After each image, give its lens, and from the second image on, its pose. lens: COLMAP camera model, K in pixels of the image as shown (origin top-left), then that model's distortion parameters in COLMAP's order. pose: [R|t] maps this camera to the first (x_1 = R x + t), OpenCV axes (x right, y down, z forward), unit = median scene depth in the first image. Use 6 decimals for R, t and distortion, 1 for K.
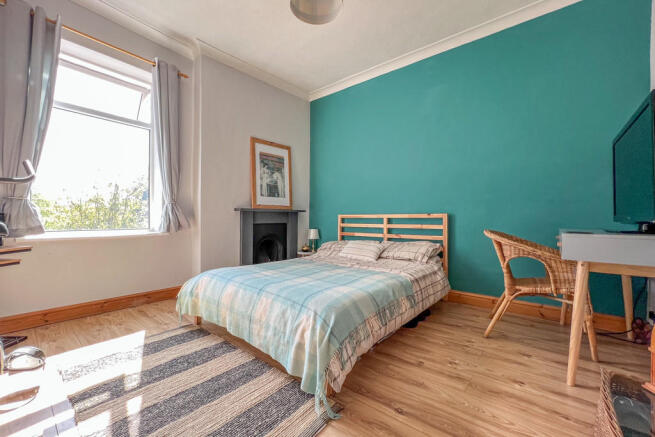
lens RADIAL K [[266.8, 0, 326.1], [0, 266.8, 220.9], [0, 0, 1]] dist [-0.019338, 0.004174]
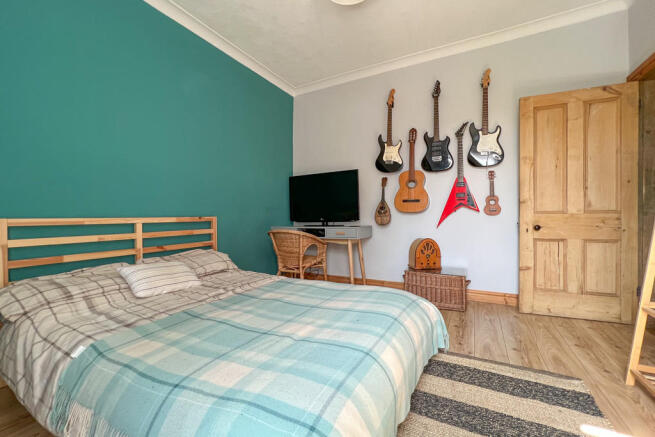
lens RADIAL K [[266.8, 0, 324.2], [0, 266.8, 215.9], [0, 0, 1]] dist [-0.019338, 0.004174]
pose [[-0.183957, -0.003990, 0.982926, -0.577171], [0.016340, 0.999841, 0.007117, -0.031088], [-0.982798, 0.017370, -0.183863, 0.805010]]
